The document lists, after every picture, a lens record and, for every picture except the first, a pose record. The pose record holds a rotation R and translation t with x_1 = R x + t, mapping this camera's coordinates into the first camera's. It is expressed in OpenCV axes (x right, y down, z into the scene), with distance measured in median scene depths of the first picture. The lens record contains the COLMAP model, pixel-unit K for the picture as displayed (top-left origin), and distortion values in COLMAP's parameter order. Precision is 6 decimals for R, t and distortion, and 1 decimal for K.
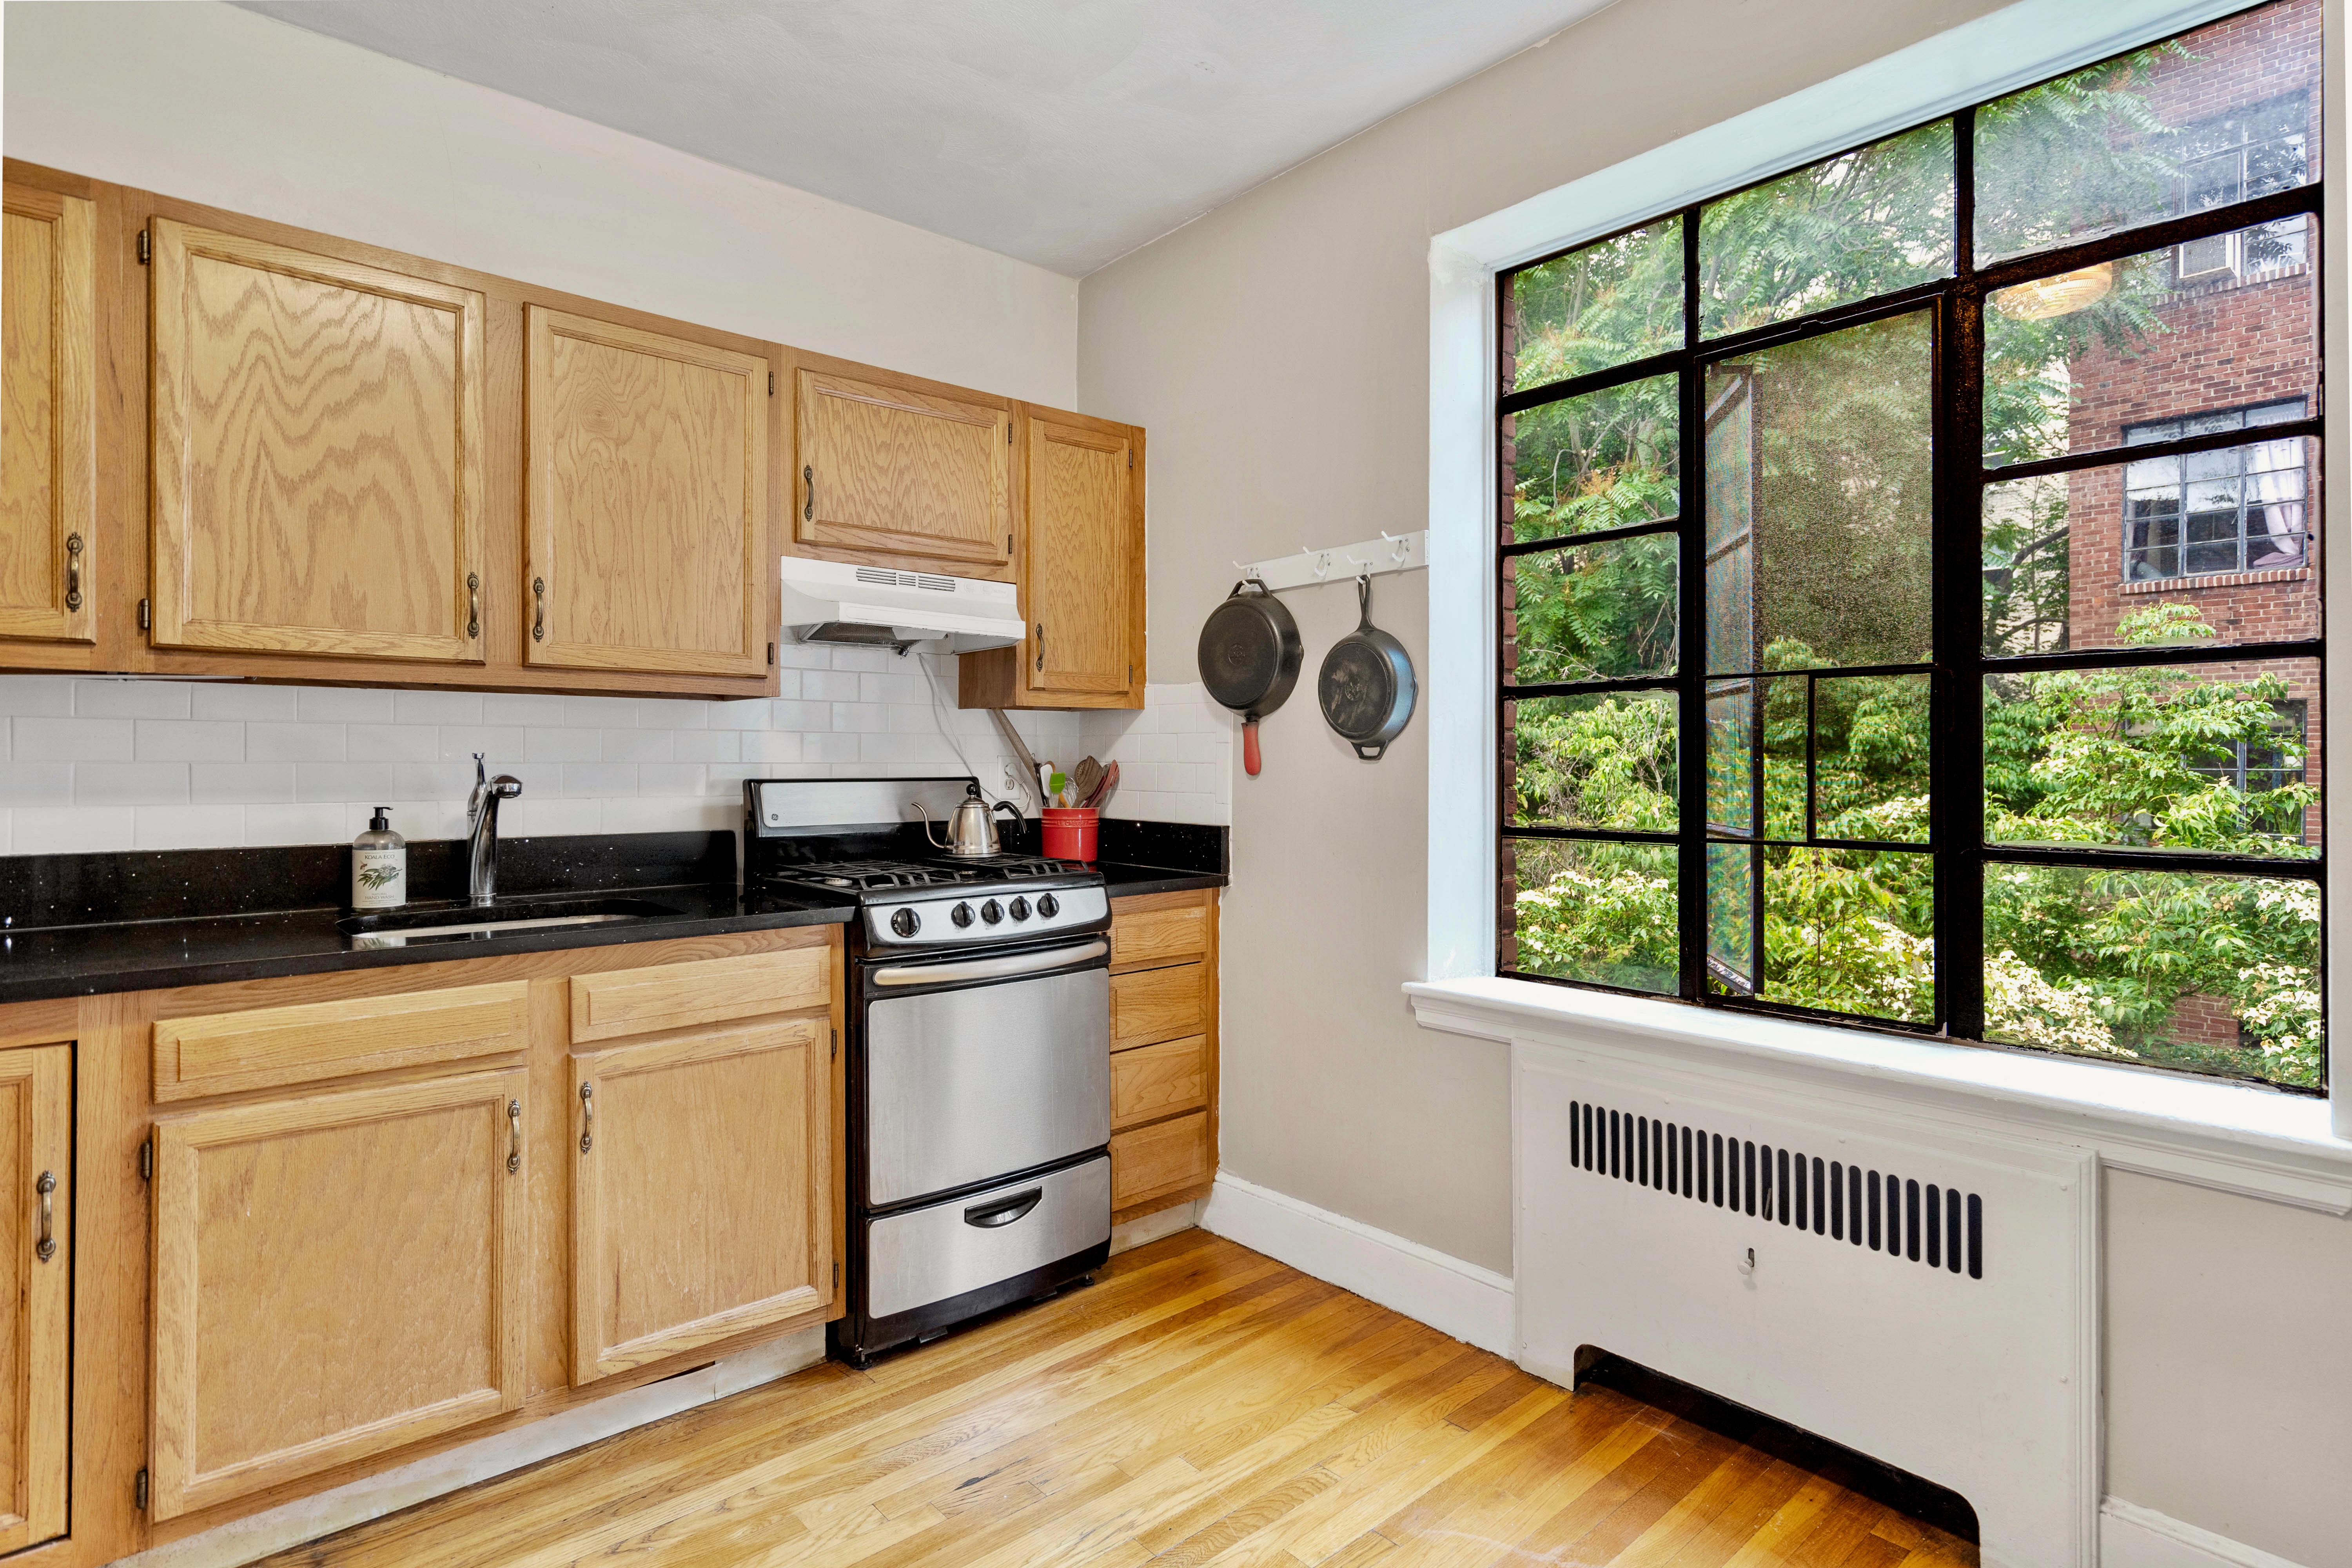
lens RADIAL K [[1214.1, 0, 1175.8], [0, 1214.1, 766.4], [0, 0, 1]] dist [0.002014, -0.000545]
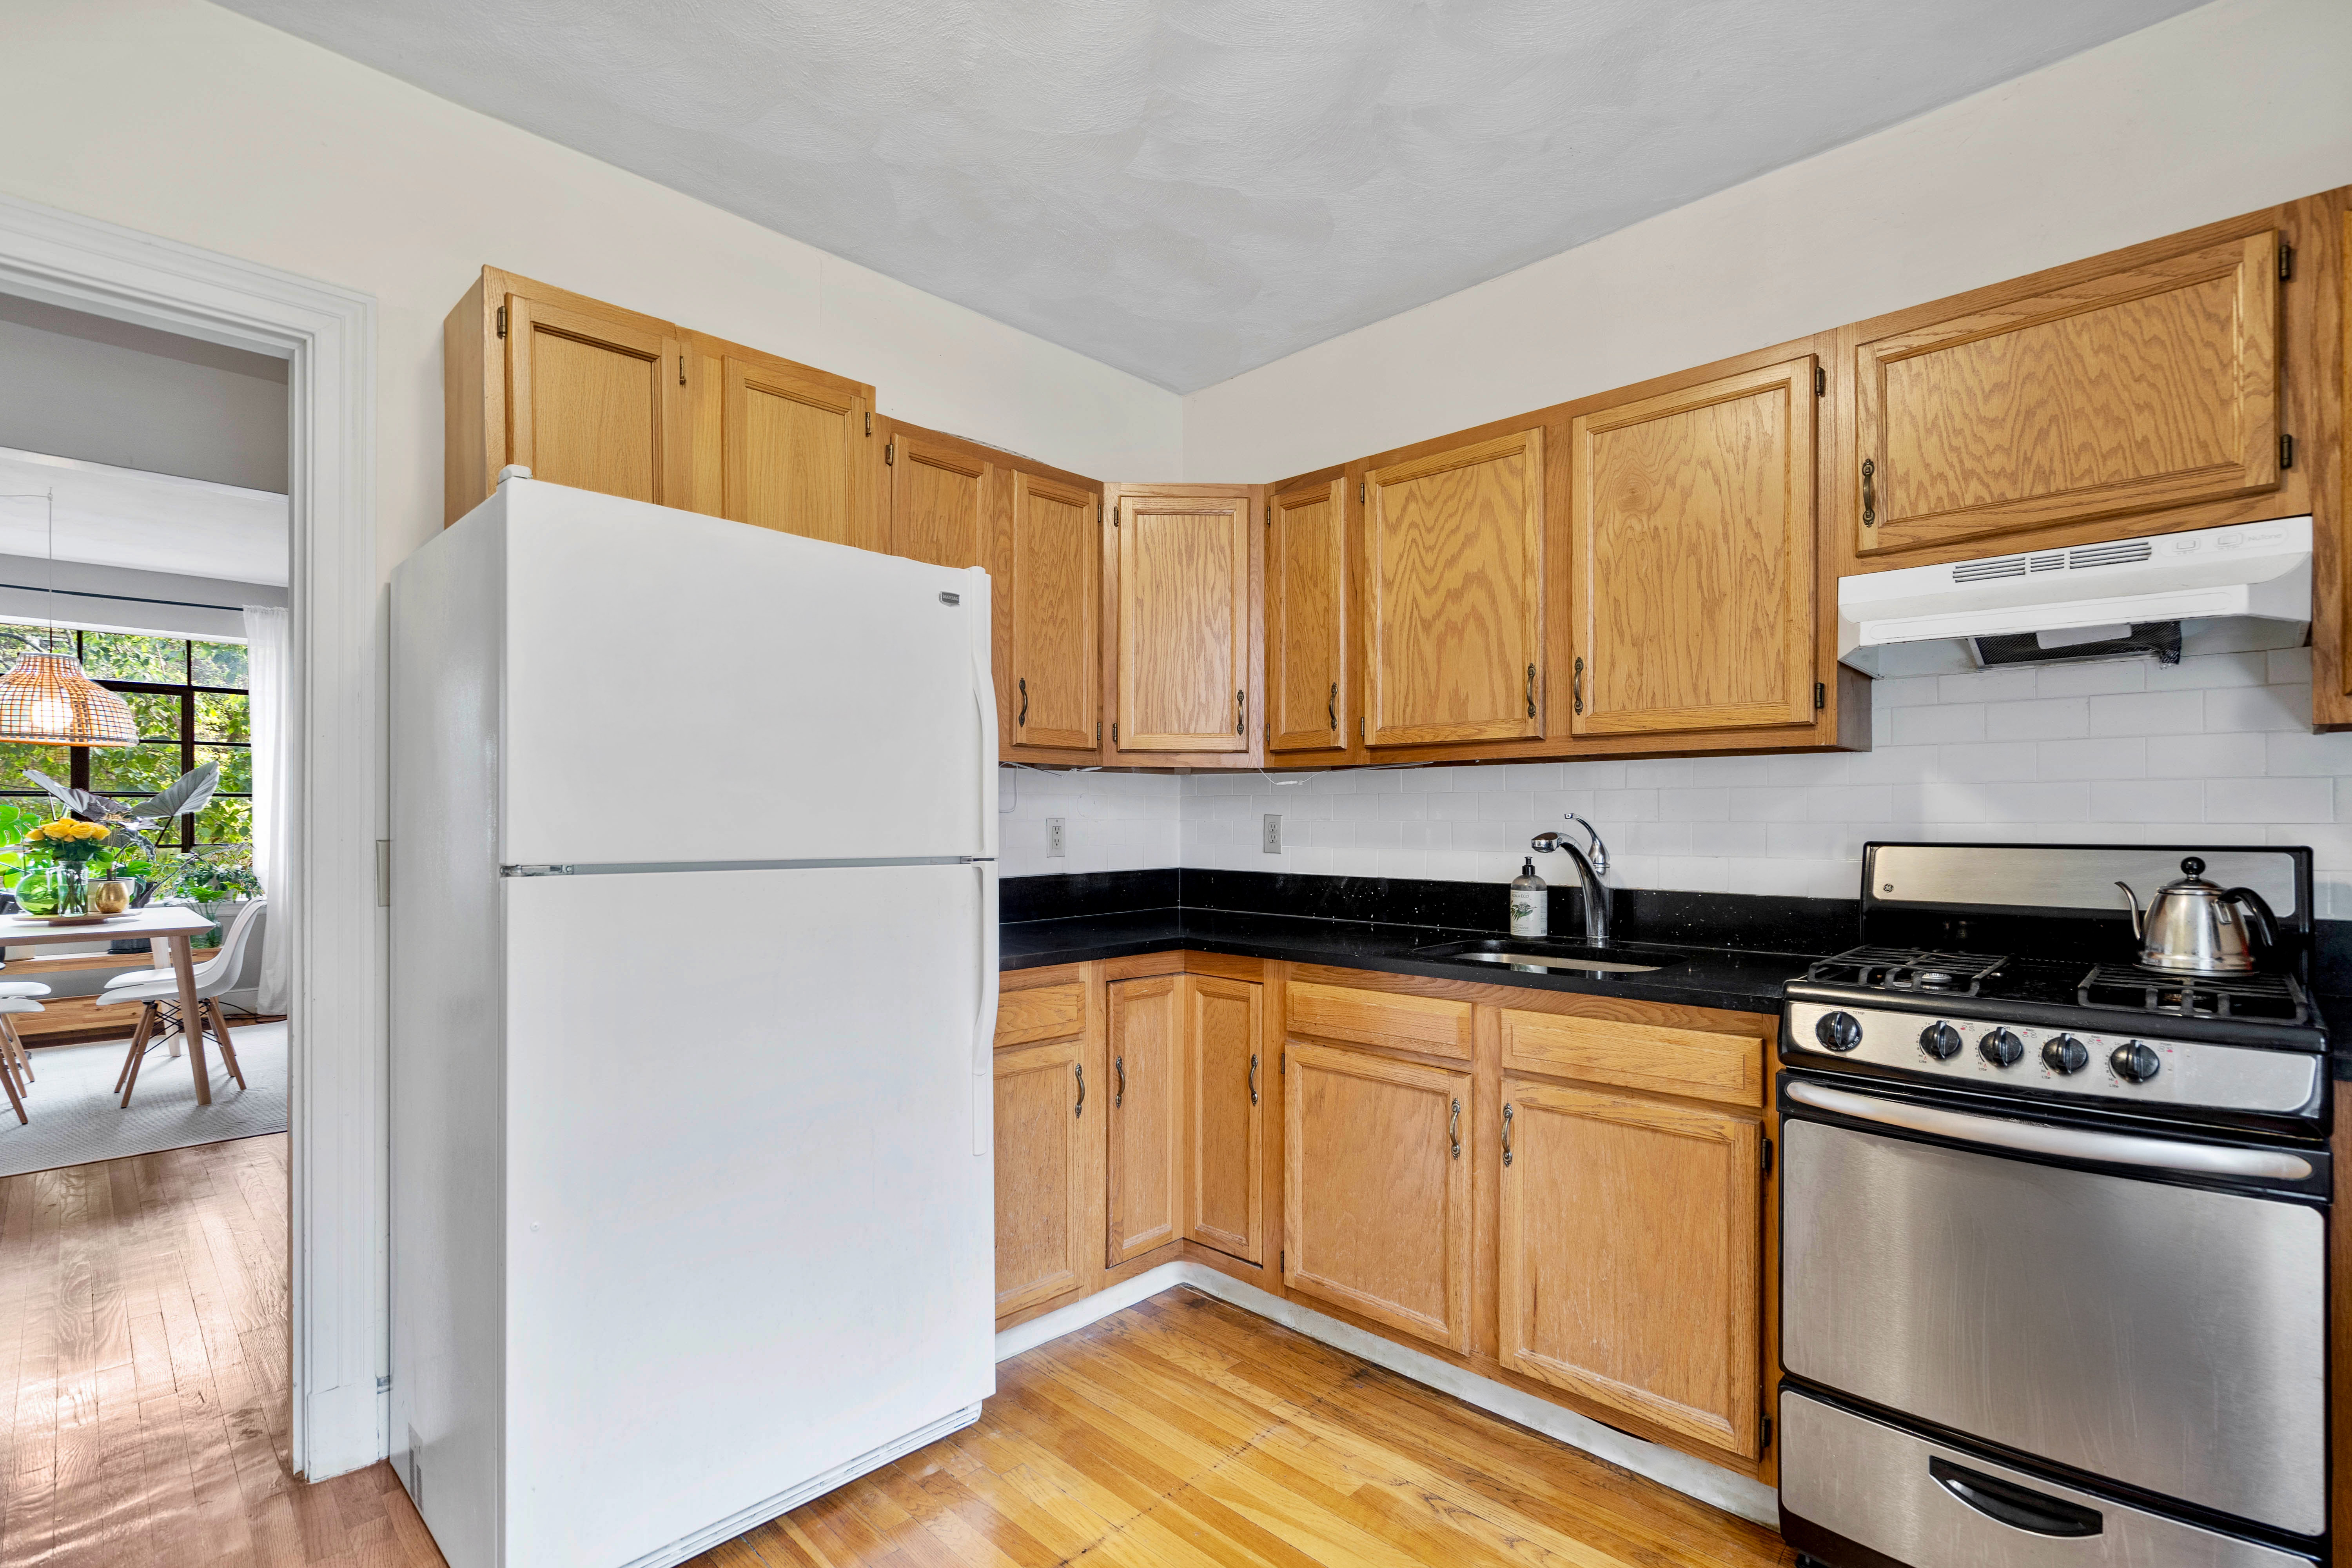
lens RADIAL K [[1093.5, 0, 1174.7], [0, 1093.5, 824.2], [0, 0, 1]] dist [-0.003770, -0.000105]
pose [[0.067926, 0.005797, -0.997674, 0.454593], [-0.001175, 0.999983, 0.005730, -0.006425], [0.997690, 0.000783, 0.067931, 0.551324]]
